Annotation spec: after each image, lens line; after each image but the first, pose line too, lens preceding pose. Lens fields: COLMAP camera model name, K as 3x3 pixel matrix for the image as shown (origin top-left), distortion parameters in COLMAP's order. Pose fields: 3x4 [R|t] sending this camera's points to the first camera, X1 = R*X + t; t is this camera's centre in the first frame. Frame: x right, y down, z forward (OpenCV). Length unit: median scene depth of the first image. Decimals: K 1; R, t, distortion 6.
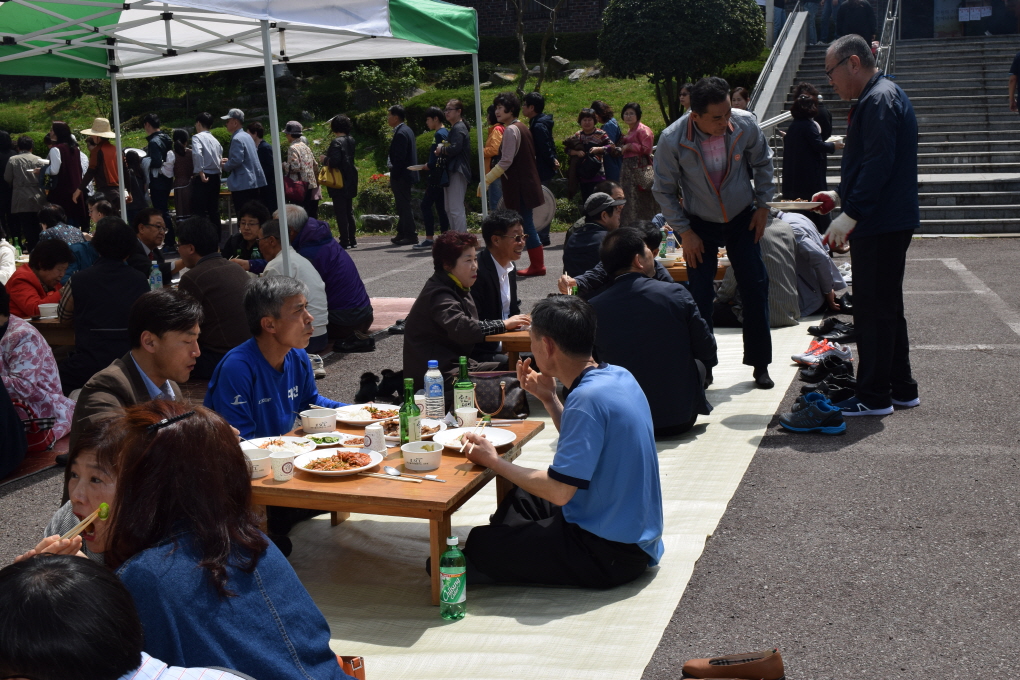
lens RADIAL K [[1314.6, 0, 509.7], [0, 1314.6, 339.8], [0, 0, 1]] dist [0.006164, 0.000000]
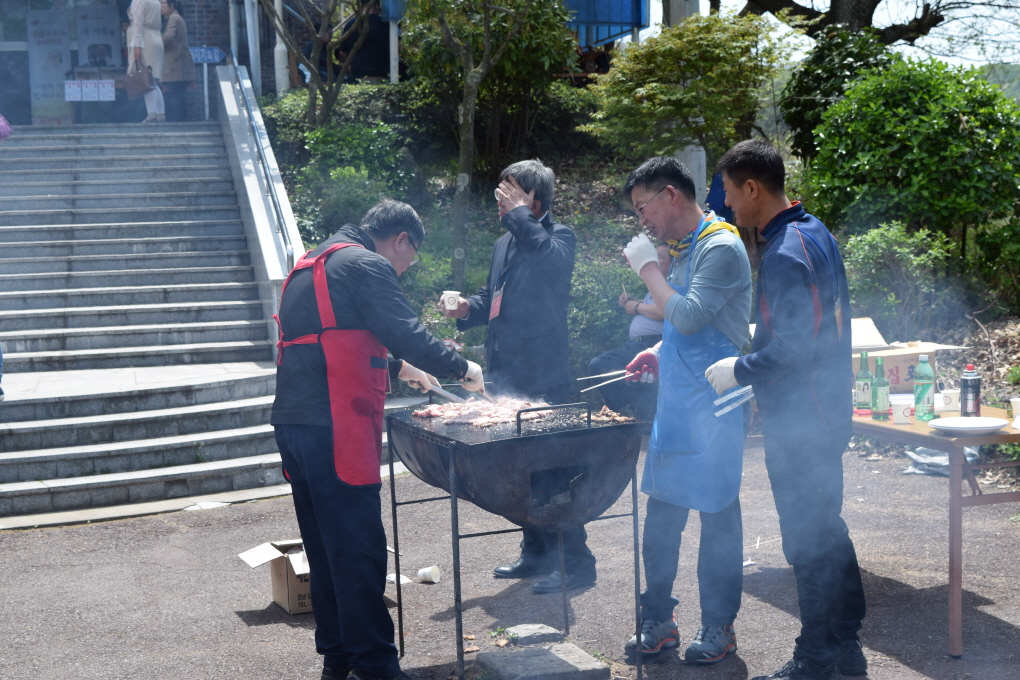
lens RADIAL K [[1750.4, 0, 510.2], [0, 1750.4, 340.0], [0, 0, 1]] dist [0.011770, 0.000000]
pose [[0.866631, -0.036624, 0.497604, 0.151405], [0.086786, 0.993165, -0.078049, -0.061128], [-0.491345, 0.110824, 0.863886, 0.252171]]
